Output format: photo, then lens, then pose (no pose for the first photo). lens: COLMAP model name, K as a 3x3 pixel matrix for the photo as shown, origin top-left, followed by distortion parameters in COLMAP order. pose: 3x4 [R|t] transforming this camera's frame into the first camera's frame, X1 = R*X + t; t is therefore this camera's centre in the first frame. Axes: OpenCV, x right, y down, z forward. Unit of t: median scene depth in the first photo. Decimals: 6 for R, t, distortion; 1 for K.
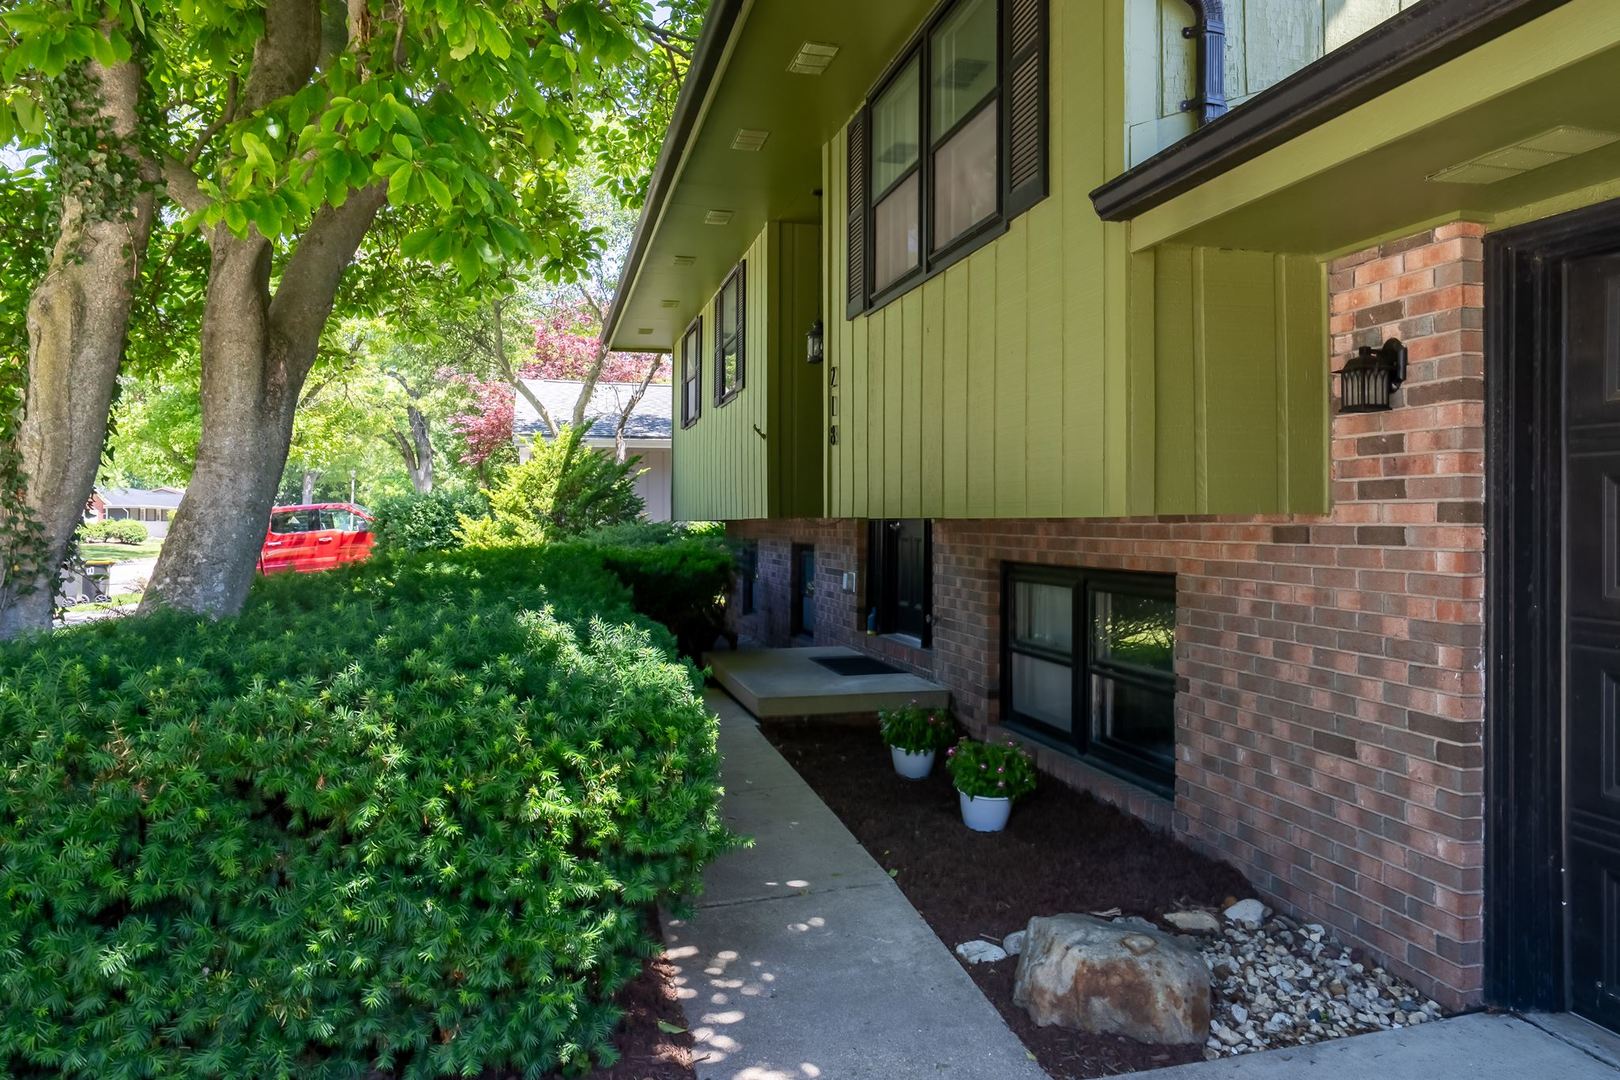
lens RADIAL K [[1128.3, 0, 810.5], [0, 1128.3, 509.6], [0, 0, 1]] dist [0.002069, 0.000628]
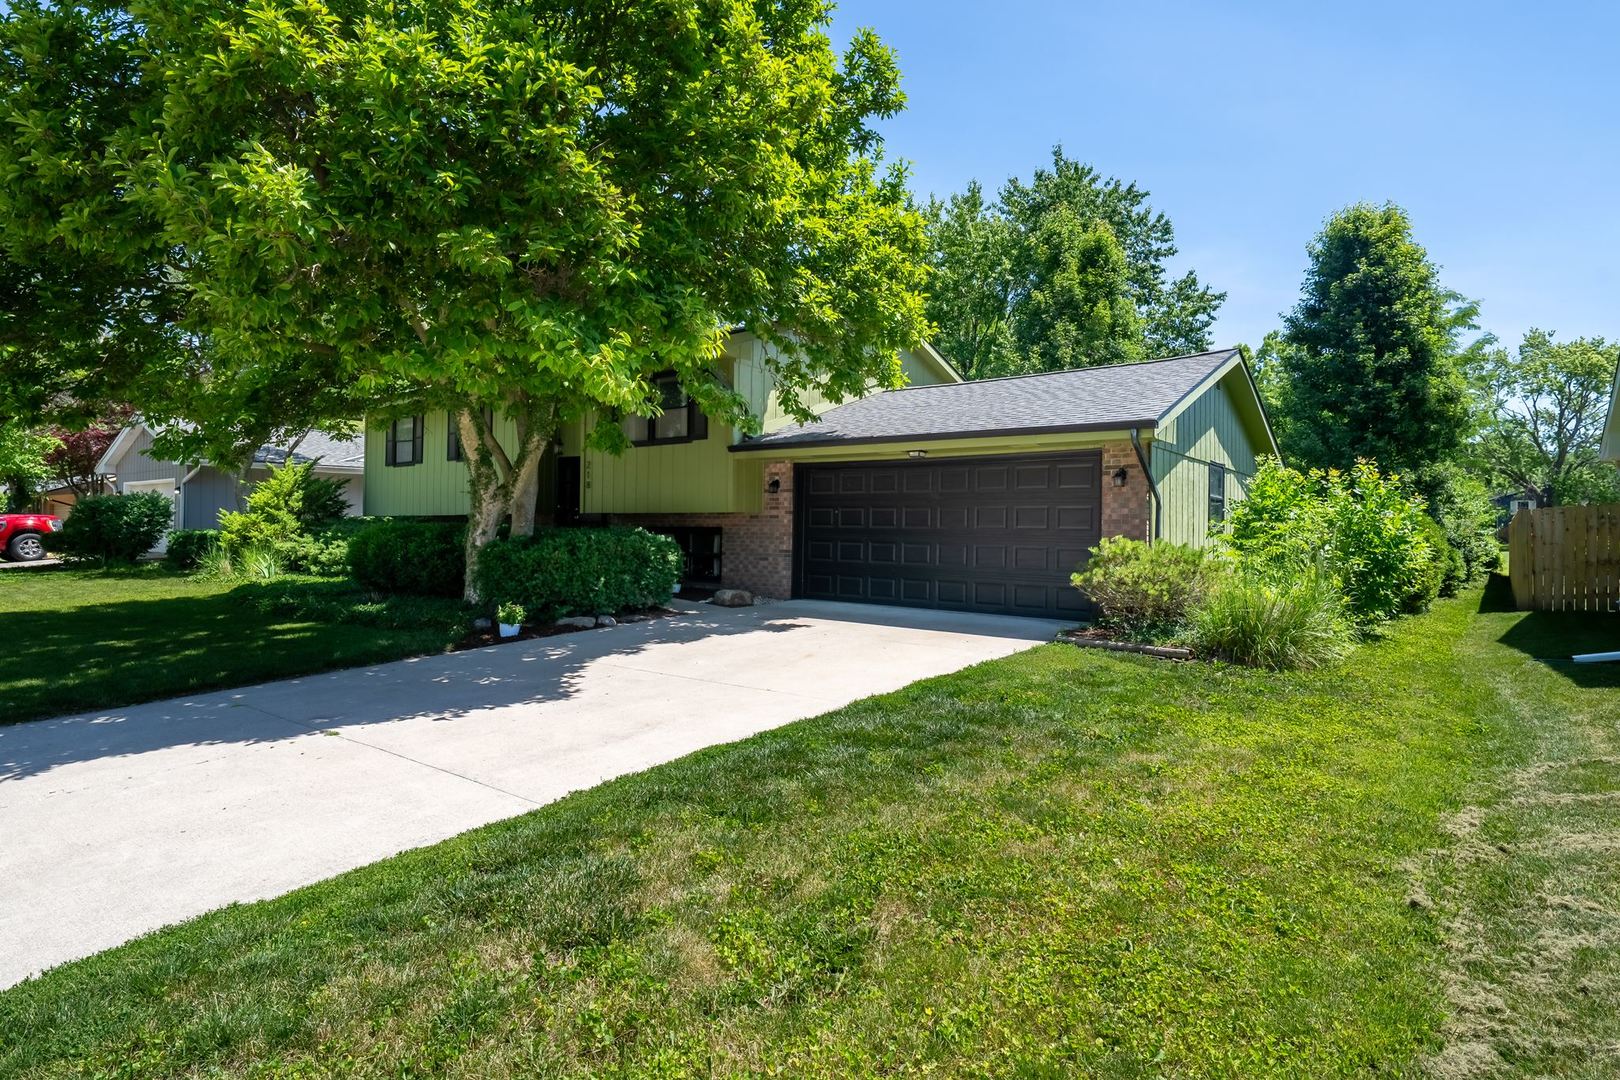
lens RADIAL K [[876.0, 0, 810.0], [0, 876.0, 540.0], [0, 0, 1]] dist [-0.005245, -0.000879]
pose [[0.782984, 0.004319, 0.622027, -1.916095], [-0.016789, 0.999758, 0.014192, 0.070969], [-0.621815, -0.021555, 0.782867, -2.315368]]
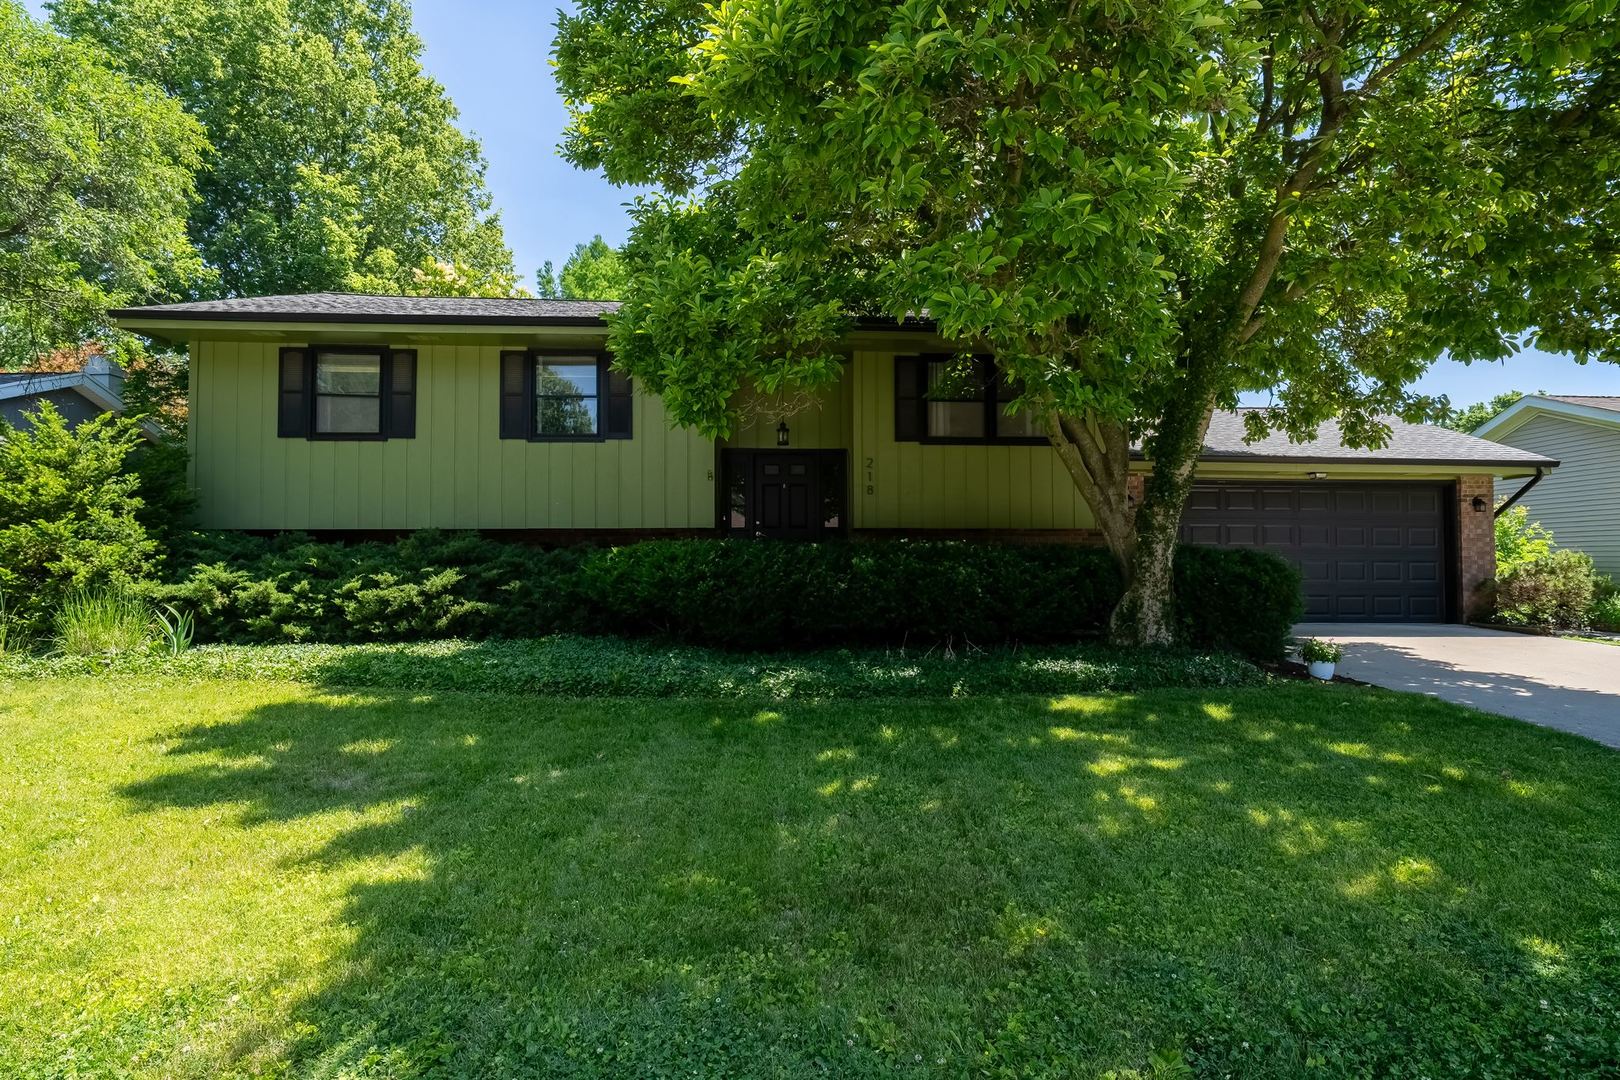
lens RADIAL K [[897.7, 0, 814.4], [0, 897.7, 570.9], [0, 0, 1]] dist [-0.016184, 0.000421]
pose [[0.151449, -0.003610, 0.988459, -3.429752], [-0.005376, 0.999976, 0.004476, 0.165514], [-0.988450, -0.005992, 0.151426, 1.659657]]
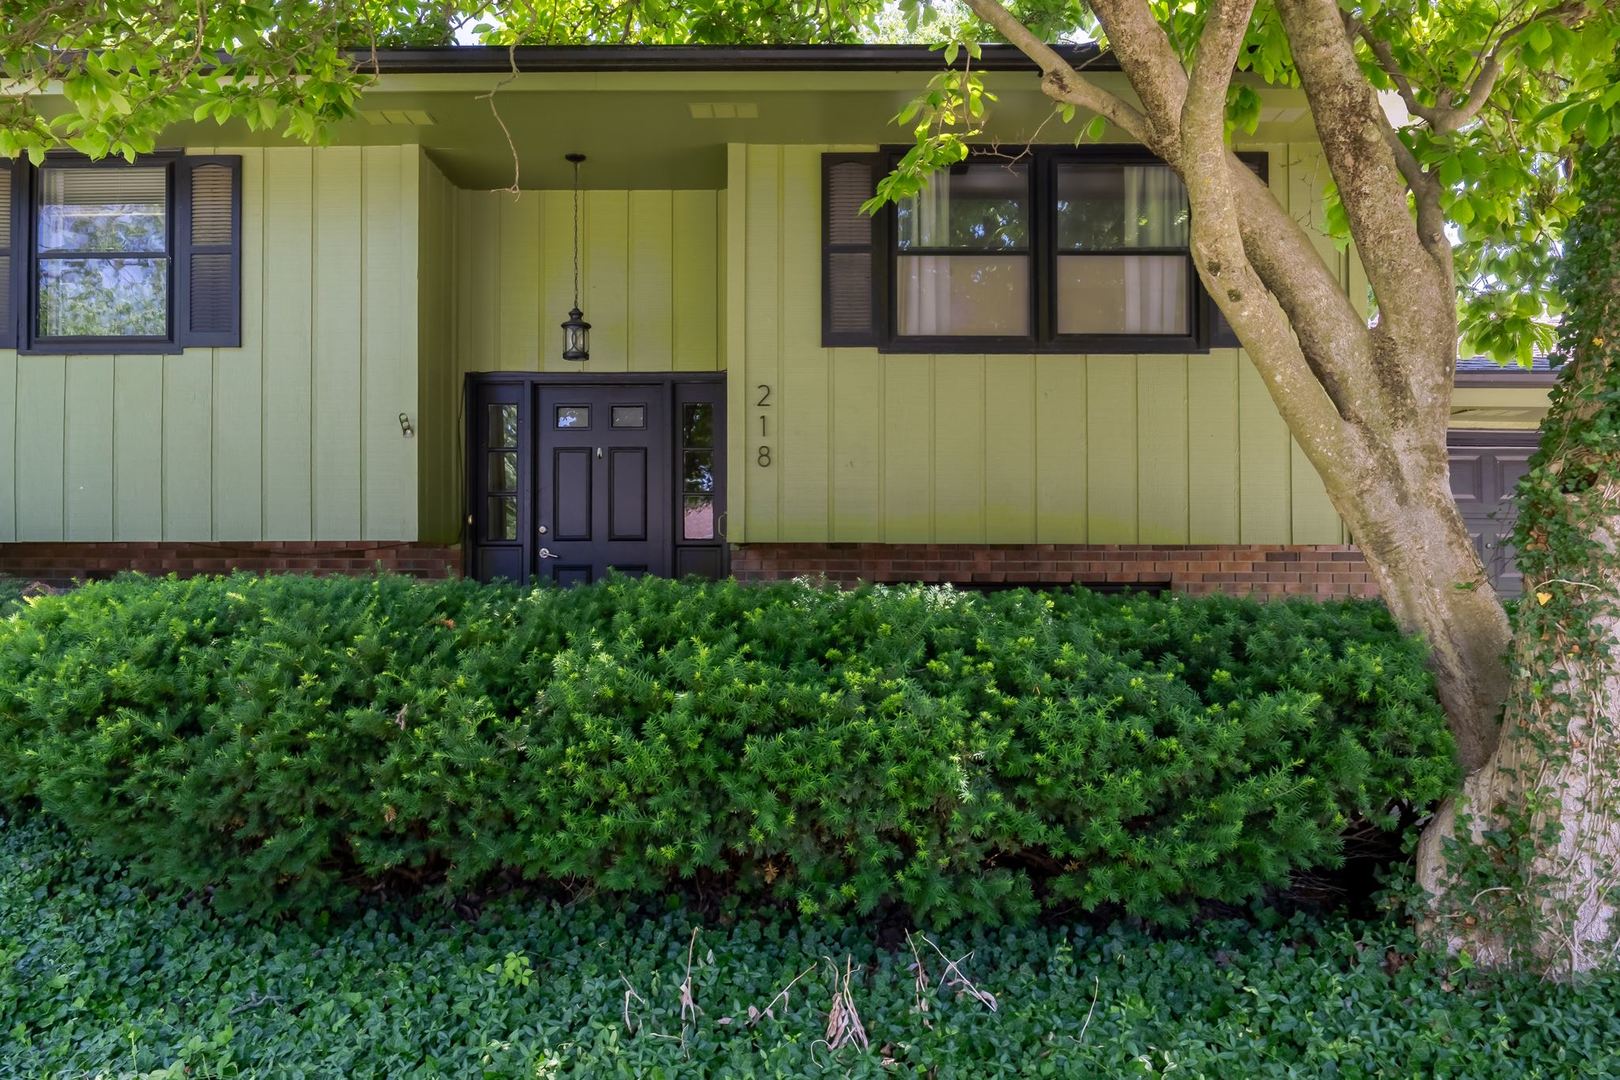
lens RADIAL K [[1216.8, 0, 717.4], [0, 1216.8, 580.1], [0, 0, 1]] dist [-0.000002, 0.001421]
pose [[0.236880, 0.003767, 0.971532, -2.046107], [-0.009857, 0.999950, -0.001474, 0.085091], [-0.971489, -0.009227, 0.236905, 1.558911]]
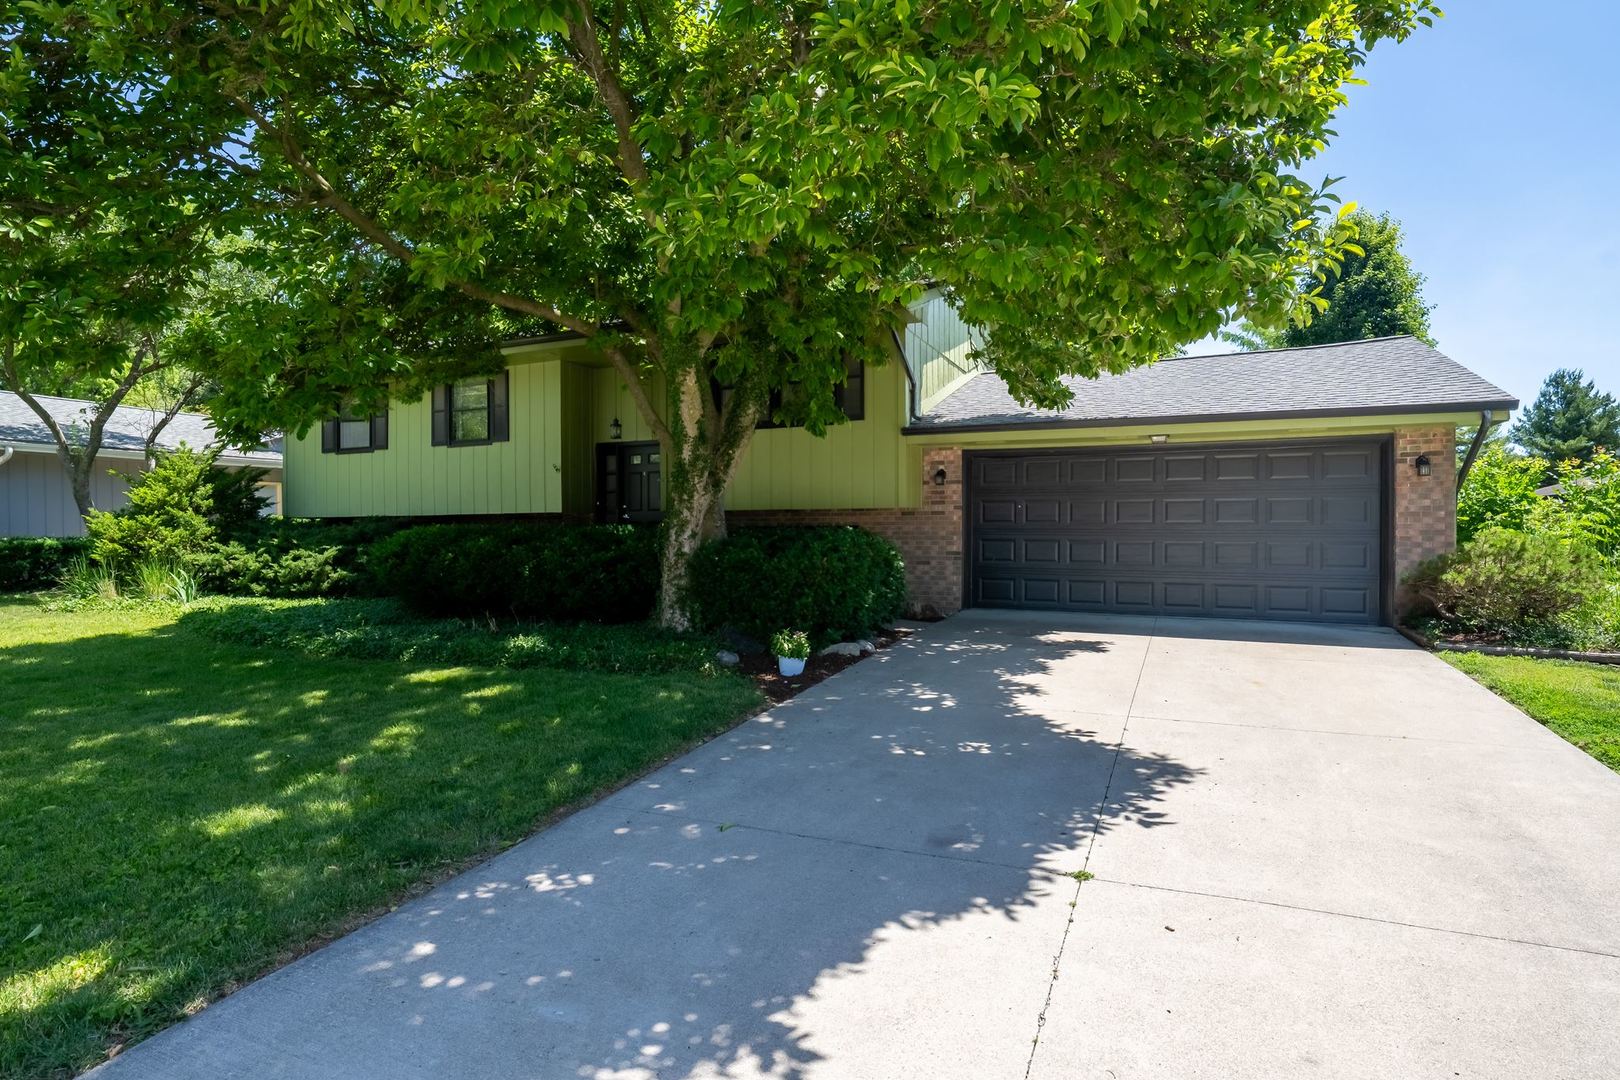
lens RADIAL K [[876.0, 0, 810.0], [0, 876.0, 540.0], [0, 0, 1]] dist [-0.005245, -0.000879]
pose [[0.608396, -0.006032, 0.793611, -2.578188], [-0.005505, 0.999915, 0.011820, 0.093243], [-0.793615, -0.011561, 0.608311, -0.707459]]
